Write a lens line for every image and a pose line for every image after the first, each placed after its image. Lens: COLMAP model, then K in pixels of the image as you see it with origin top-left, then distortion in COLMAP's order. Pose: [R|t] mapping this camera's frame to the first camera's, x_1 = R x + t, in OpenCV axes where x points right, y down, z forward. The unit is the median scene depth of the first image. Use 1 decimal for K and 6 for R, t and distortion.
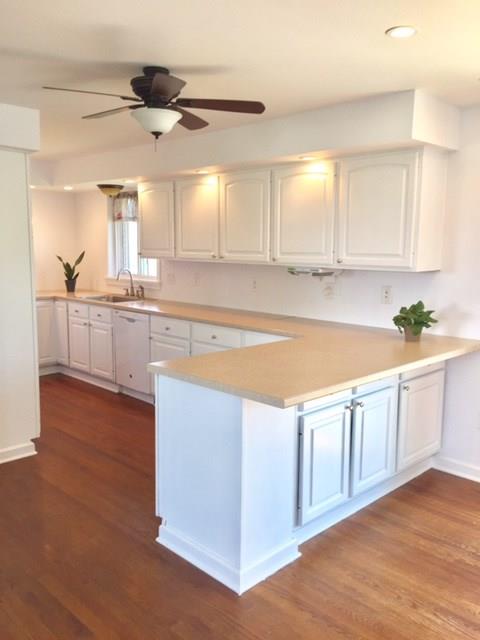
lens RADIAL K [[543.5, 0, 236.1], [0, 543.5, 323.6], [0, 0, 1]] dist [0.048098, -0.060015]
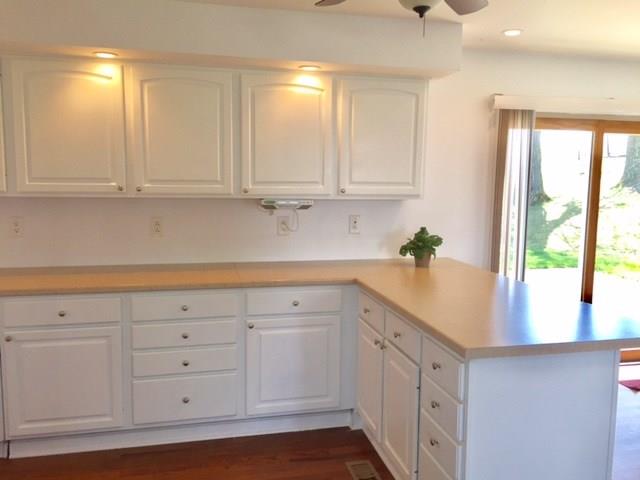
lens RADIAL K [[543.5, 0, 318.0], [0, 543.5, 236.5], [0, 0, 1]] dist [0.048098, -0.060015]
pose [[0.532116, -0.103617, 0.840307, -0.526633], [0.113414, 0.992262, 0.050536, -0.081746], [-0.839041, 0.068412, 0.539750, 0.507800]]
